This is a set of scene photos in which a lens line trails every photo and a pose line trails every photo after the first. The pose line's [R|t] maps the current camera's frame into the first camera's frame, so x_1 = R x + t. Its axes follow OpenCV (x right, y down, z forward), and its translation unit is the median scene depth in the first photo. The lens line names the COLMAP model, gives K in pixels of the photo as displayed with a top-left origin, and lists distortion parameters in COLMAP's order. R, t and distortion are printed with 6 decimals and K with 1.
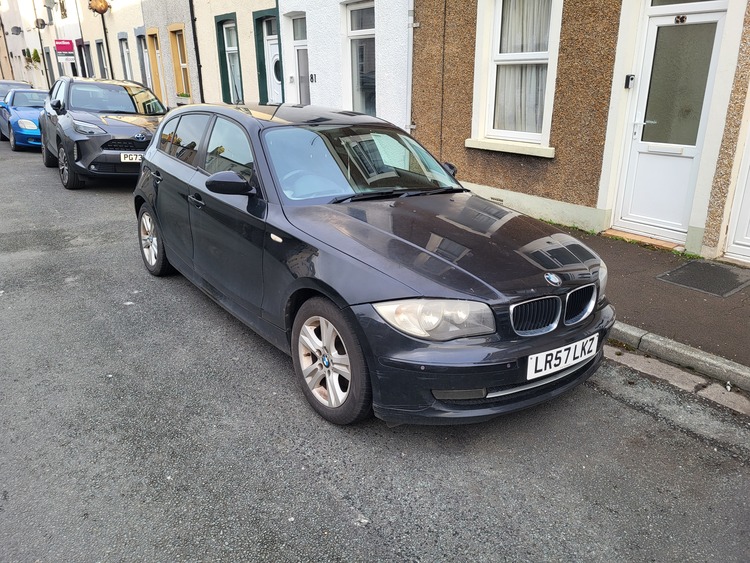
lens RADIAL K [[578.6, 0, 368.8], [0, 578.6, 280.5], [0, 0, 1]] dist [0.062145, -0.054402]
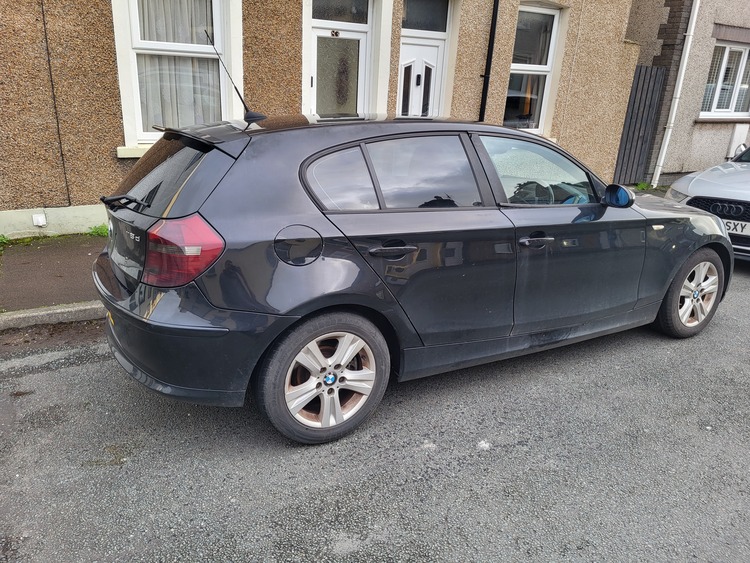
lens RADIAL K [[578.6, 0, 368.8], [0, 578.6, 280.5], [0, 0, 1]] dist [0.062145, -0.054402]
pose [[0.105007, -0.320493, 0.941413, -0.638999], [0.289798, 0.915422, 0.279320, -0.222535], [-0.951310, 0.243489, 0.189004, 0.638706]]
